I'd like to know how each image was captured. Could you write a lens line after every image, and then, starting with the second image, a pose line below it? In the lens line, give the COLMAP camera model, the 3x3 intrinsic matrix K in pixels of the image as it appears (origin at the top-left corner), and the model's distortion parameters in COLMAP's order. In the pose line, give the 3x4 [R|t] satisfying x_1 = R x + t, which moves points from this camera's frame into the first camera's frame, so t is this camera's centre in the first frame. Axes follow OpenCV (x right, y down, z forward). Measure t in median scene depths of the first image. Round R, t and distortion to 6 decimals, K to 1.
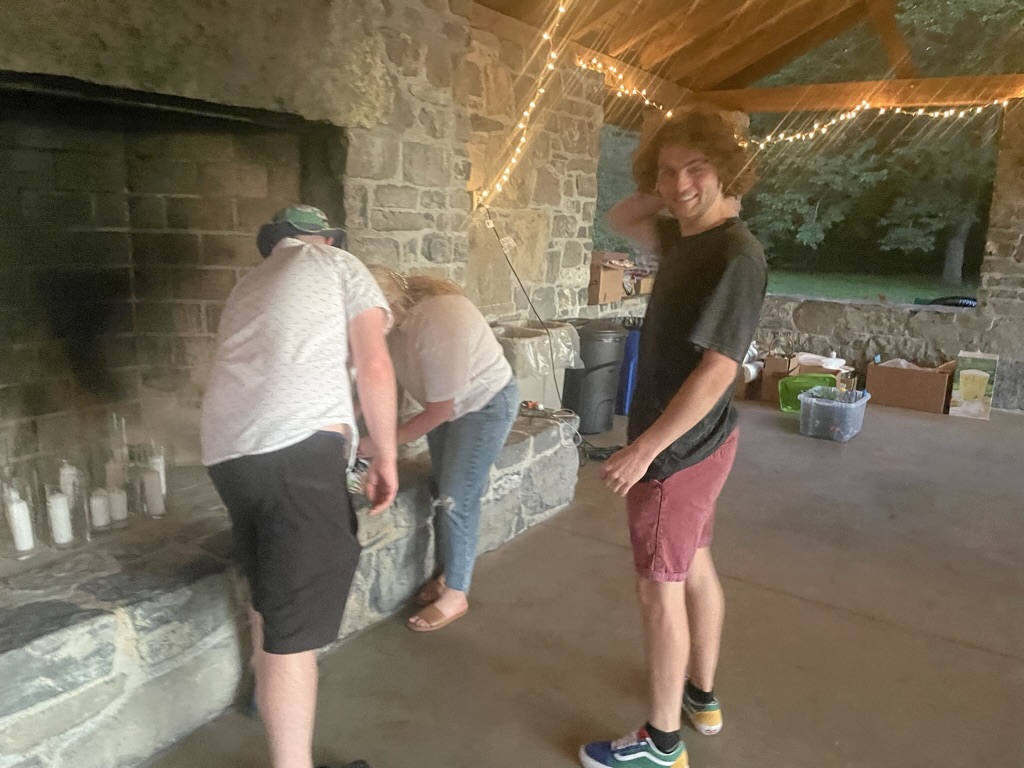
lens RADIAL K [[782.7, 0, 505.8], [0, 782.7, 400.5], [0, 0, 1]] dist [0.093301, -0.122619]
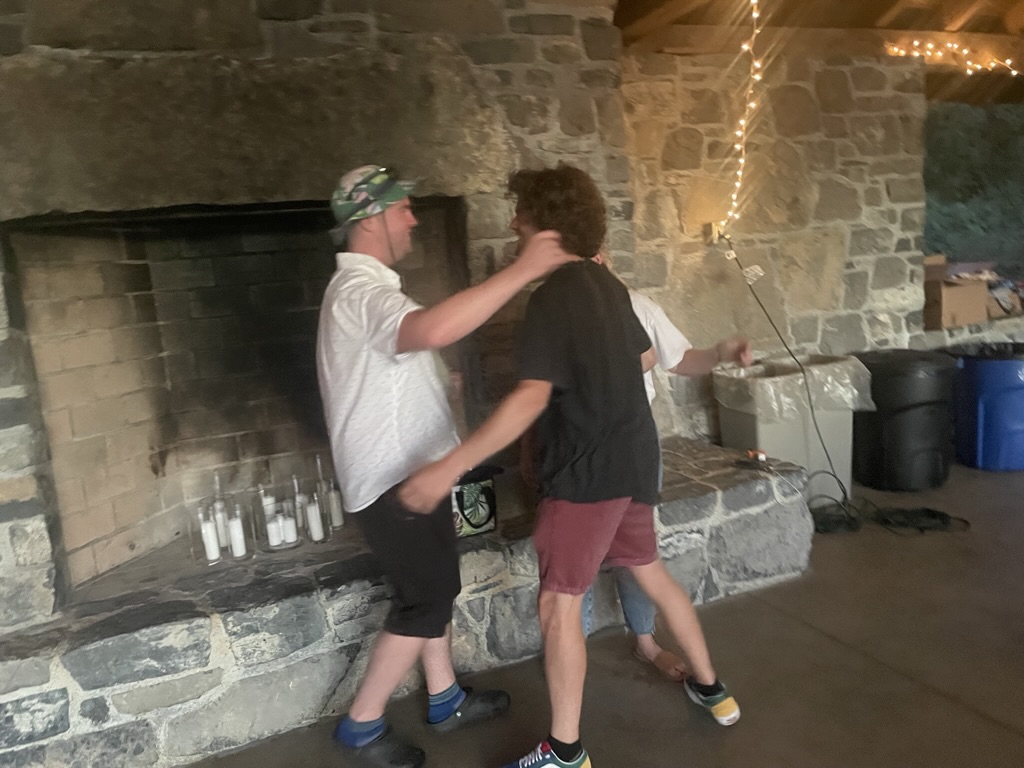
lens RADIAL K [[782.7, 0, 486.1], [0, 782.7, 389.8], [0, 0, 1]] dist [0.093301, -0.122619]
pose [[0.820208, -0.022289, -0.571631, 0.343138], [-0.012114, 0.998340, -0.056308, -0.015321], [0.571937, 0.053109, 0.818577, 0.118035]]
